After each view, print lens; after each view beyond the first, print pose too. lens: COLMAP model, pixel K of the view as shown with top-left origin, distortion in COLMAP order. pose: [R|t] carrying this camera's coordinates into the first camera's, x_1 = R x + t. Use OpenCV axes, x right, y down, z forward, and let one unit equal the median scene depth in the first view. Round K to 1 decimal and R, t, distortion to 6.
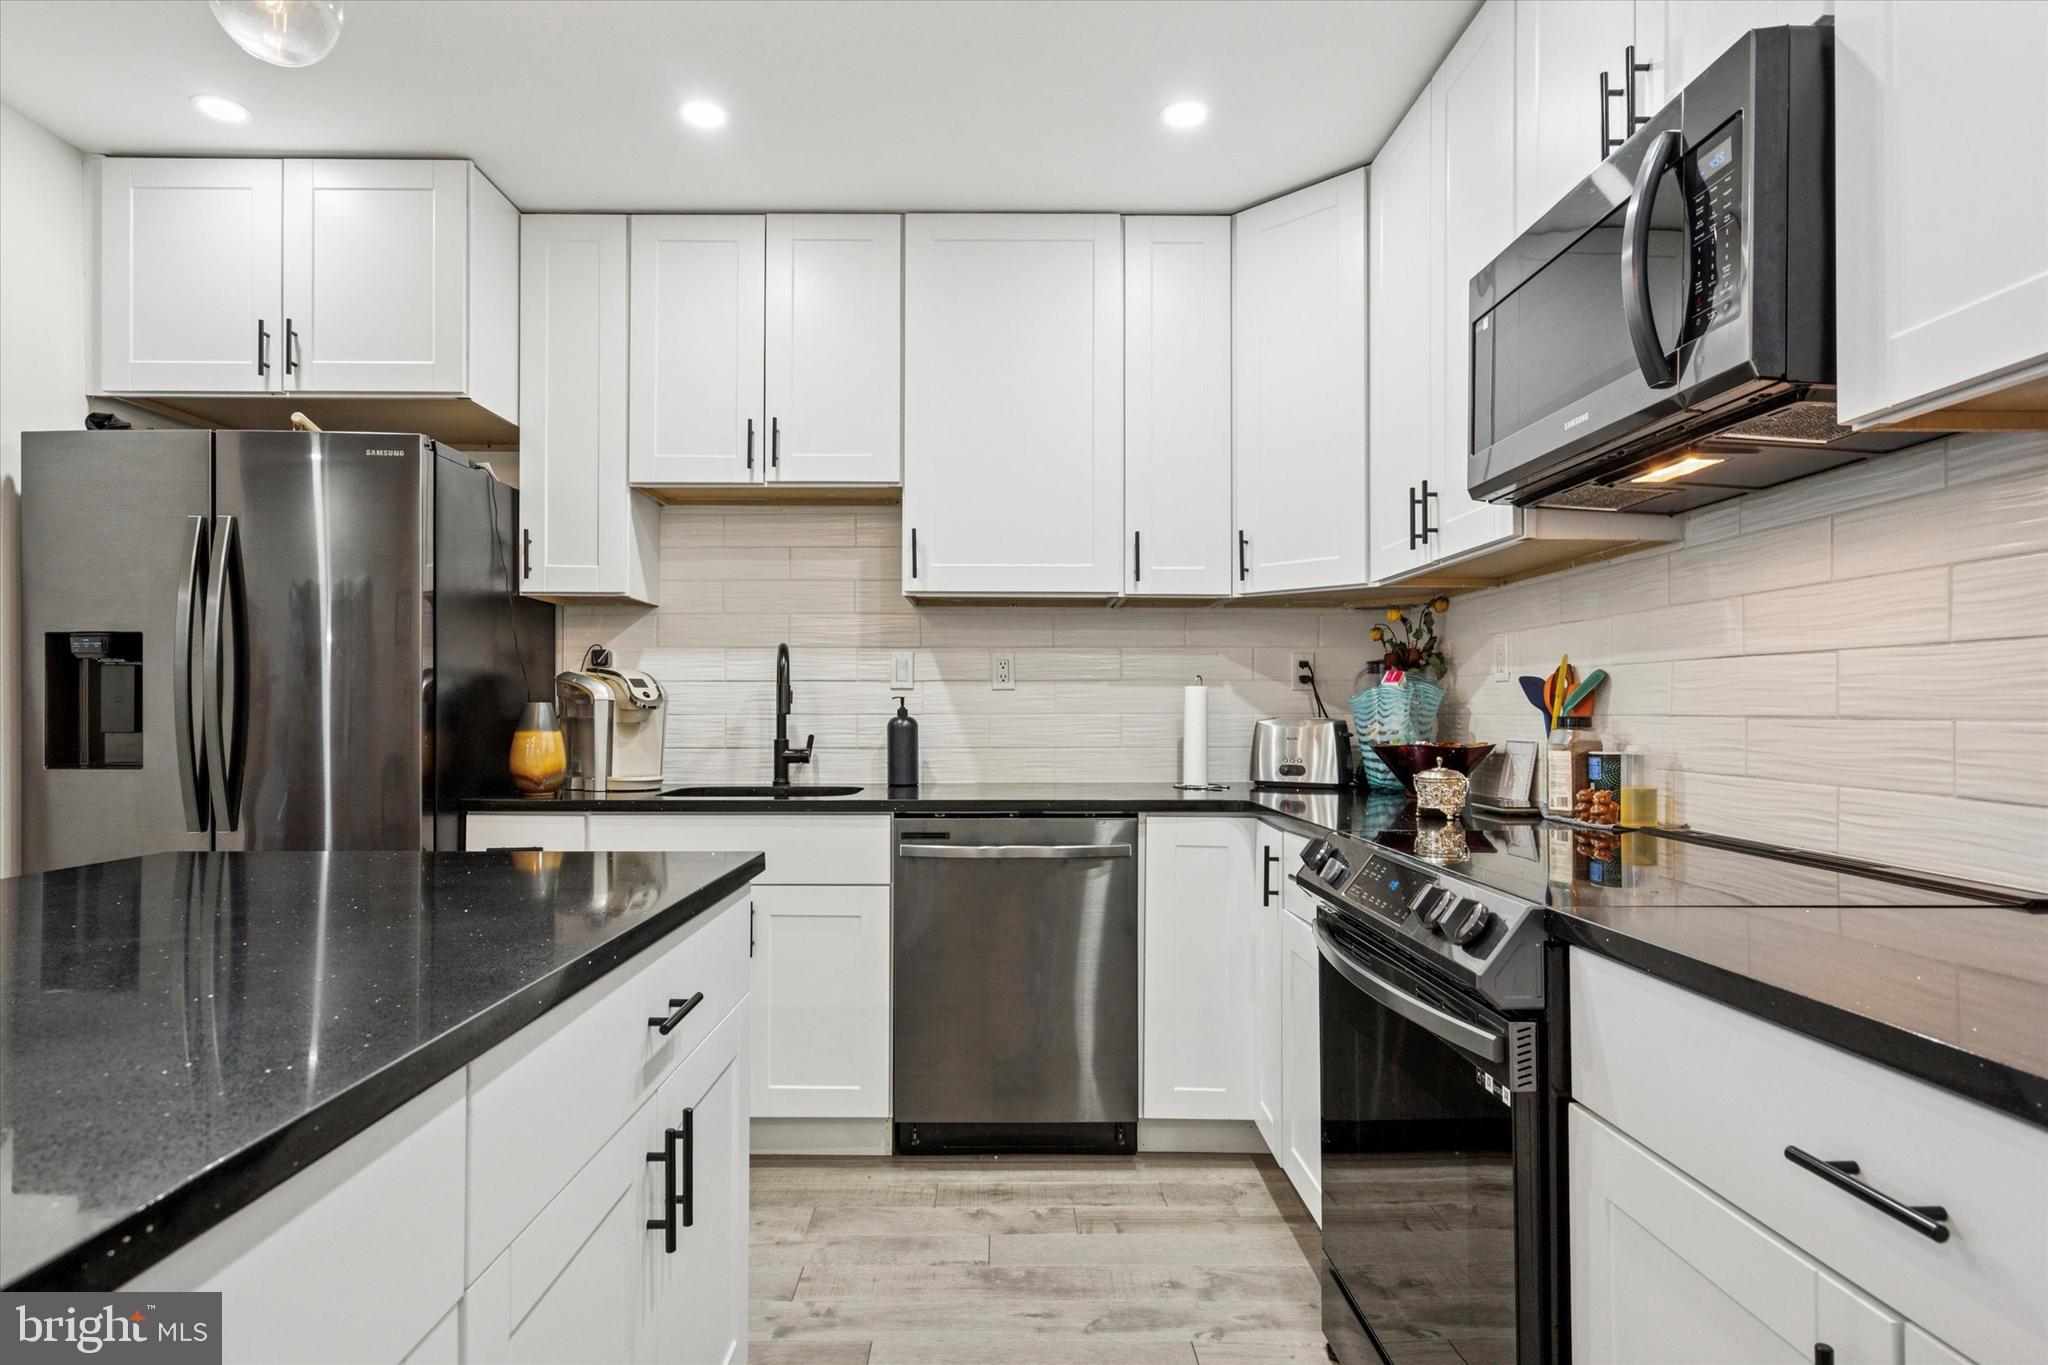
lens RADIAL K [[1113.0, 0, 1006.1], [0, 1113.0, 693.9], [0, 0, 1]] dist [-0.009389, 0.001142]
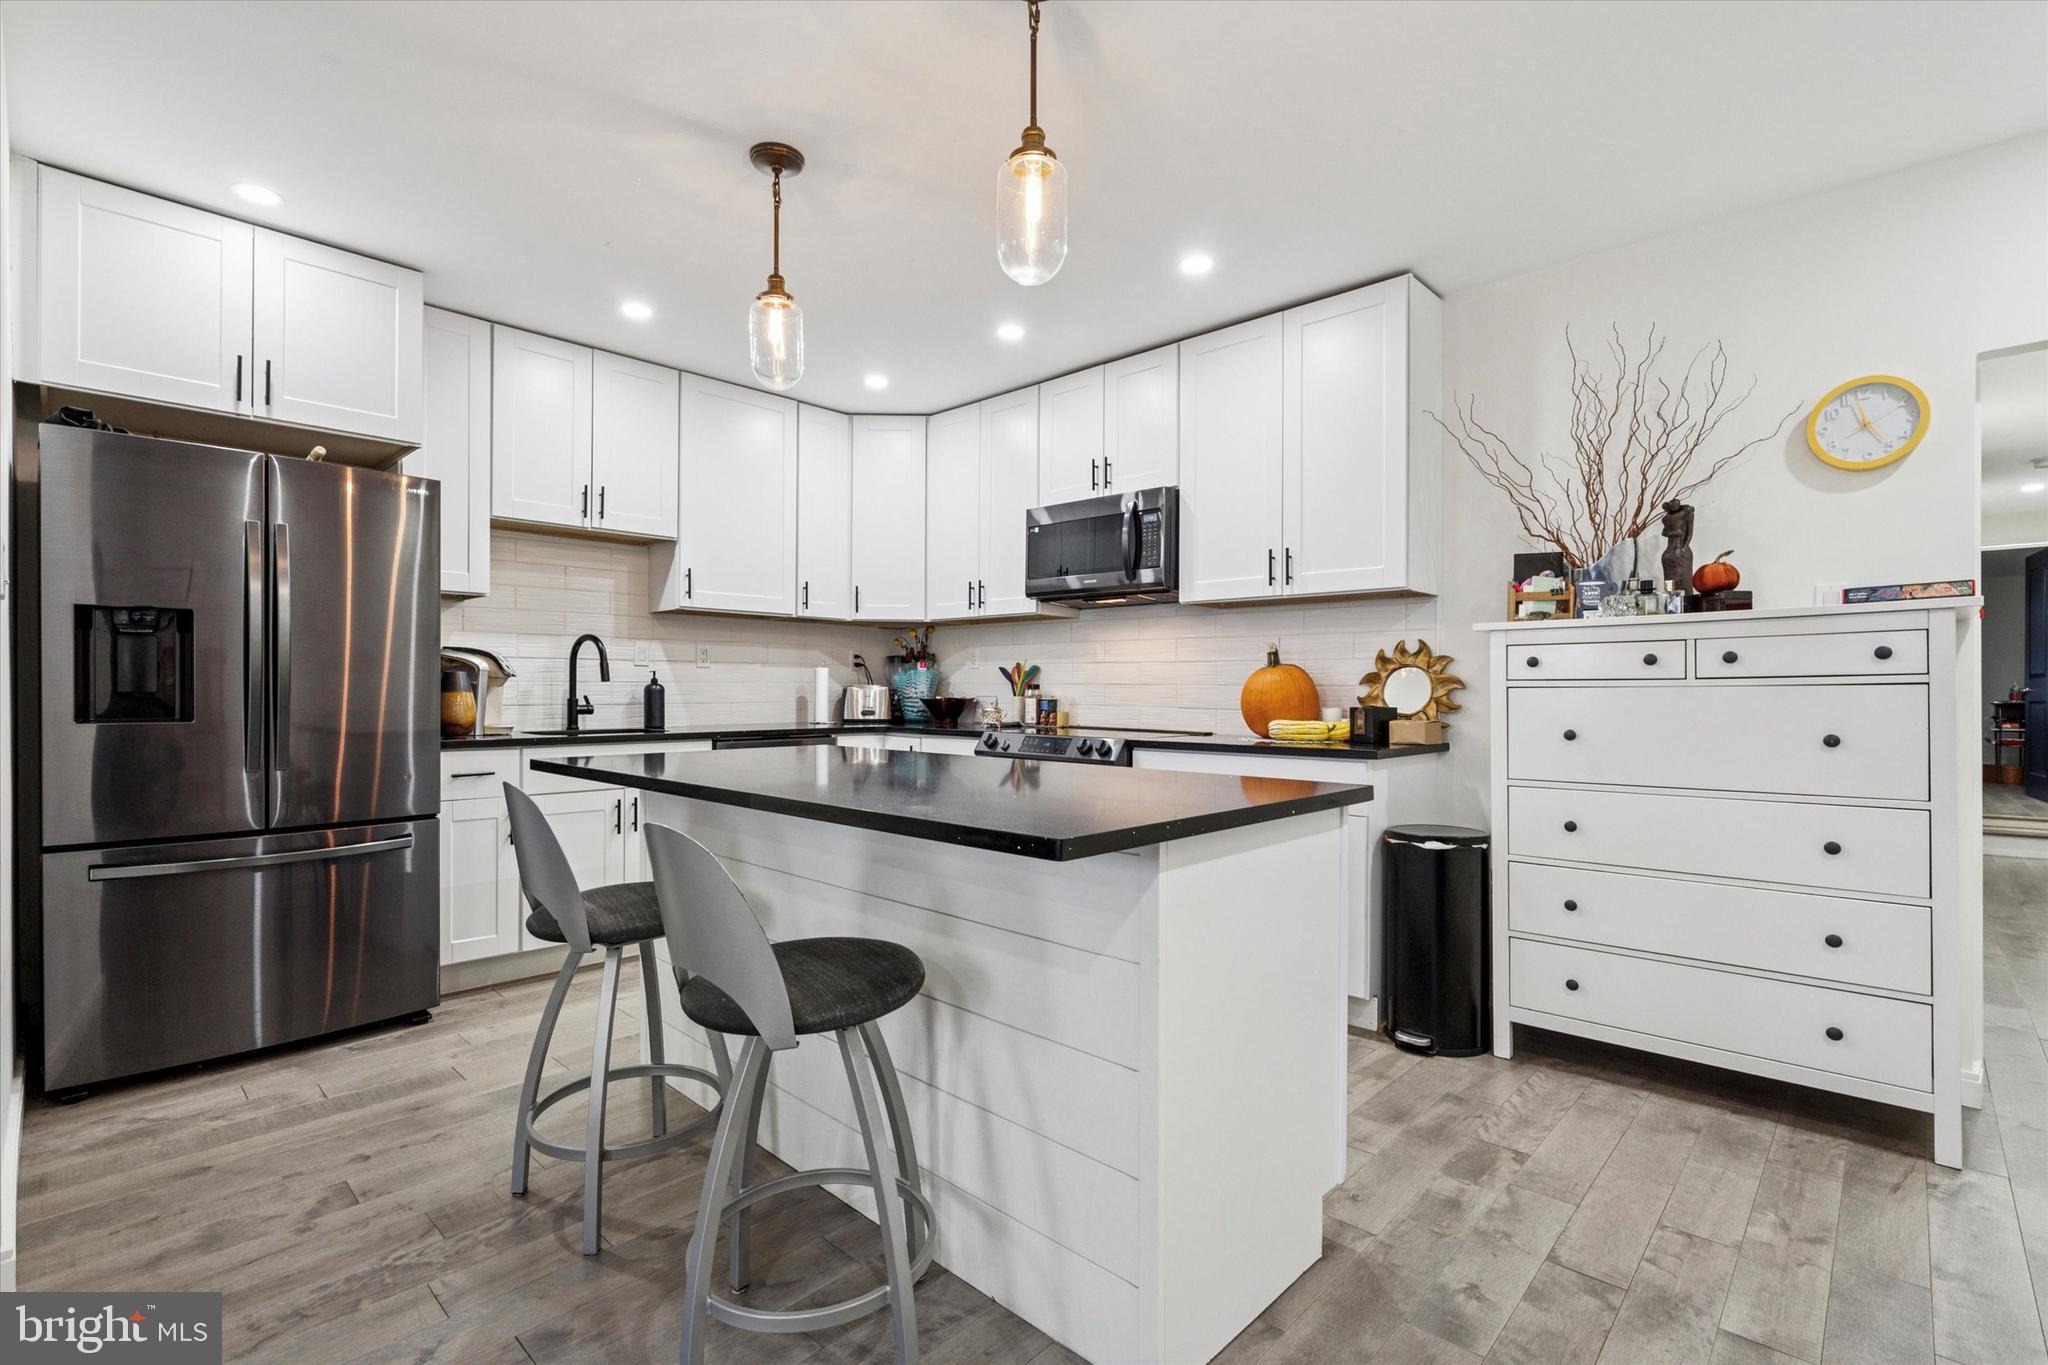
lens RADIAL K [[929.2, 0, 1016.5], [0, 929.2, 686.0], [0, 0, 1]] dist [-0.004954, 0.003031]
pose [[0.700126, 0.004495, 0.714005, -0.713830], [-0.015750, 0.999834, 0.009149, 0.004284], [-0.713846, -0.017651, 0.700081, -0.297442]]
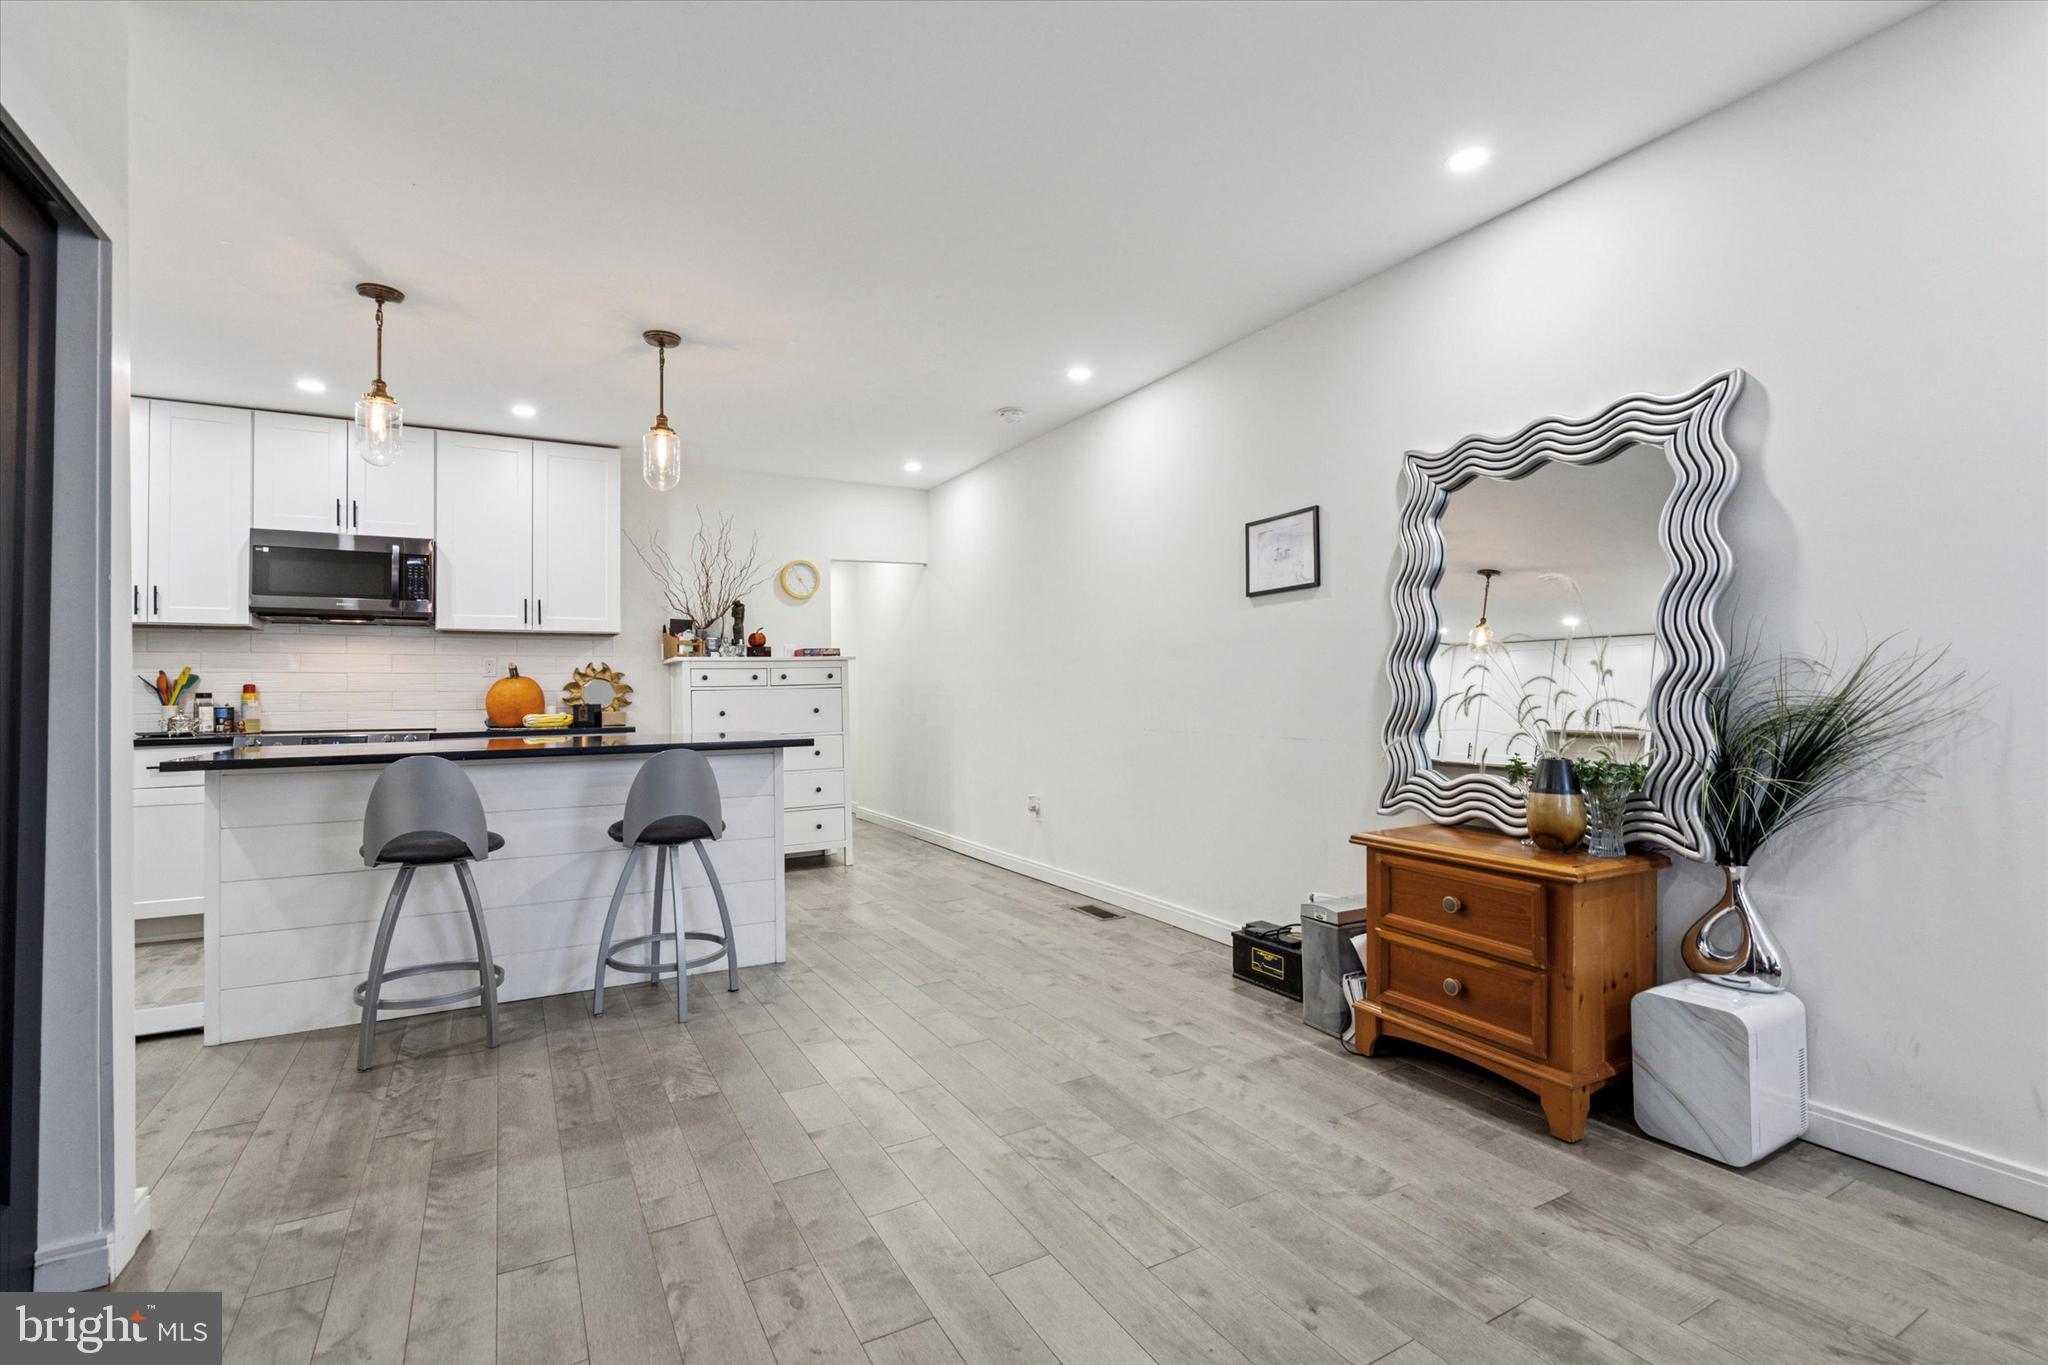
lens RADIAL K [[929.2, 0, 1008.8], [0, 929.2, 678.0], [0, 0, 1]] dist [-0.004954, 0.003031]
pose [[-0.470524, 0.019251, 0.882177, -1.562814], [-0.002172, 0.999734, -0.022975, 0.021583], [-0.882384, -0.012726, -0.470357, 0.287045]]
